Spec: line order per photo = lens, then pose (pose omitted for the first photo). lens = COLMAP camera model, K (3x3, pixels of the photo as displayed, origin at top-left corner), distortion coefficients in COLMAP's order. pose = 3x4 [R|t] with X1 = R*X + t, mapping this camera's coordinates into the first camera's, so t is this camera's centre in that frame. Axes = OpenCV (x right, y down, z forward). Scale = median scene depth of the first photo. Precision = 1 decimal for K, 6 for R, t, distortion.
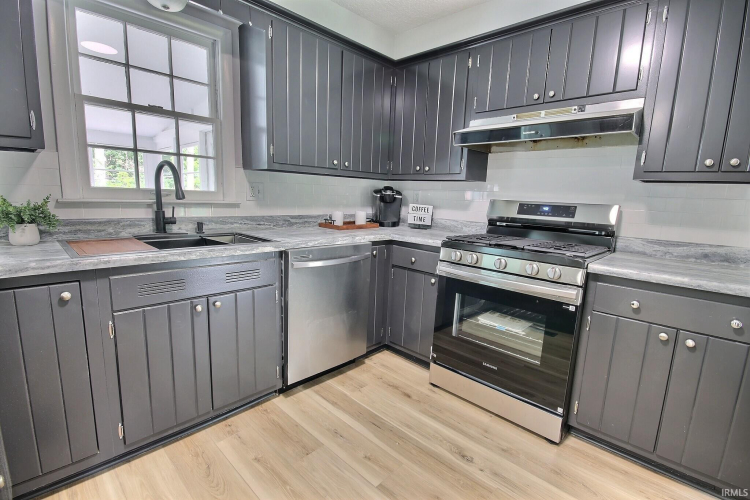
lens RADIAL K [[348.2, 0, 375.0], [0, 348.2, 250.0], [0, 0, 1]] dist [-0.001225, -0.000198]
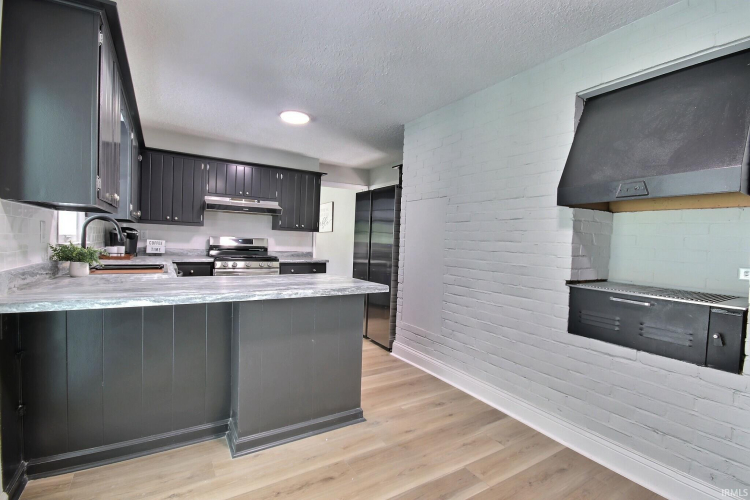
lens RADIAL K [[348.2, 0, 375.0], [0, 348.2, 250.0], [0, 0, 1]] dist [-0.001225, -0.000198]
pose [[0.254478, -0.053666, 0.965588, -1.093594], [0.127193, 0.991643, 0.021592, -0.000653], [-0.958678, 0.117321, 0.259178, -0.285167]]
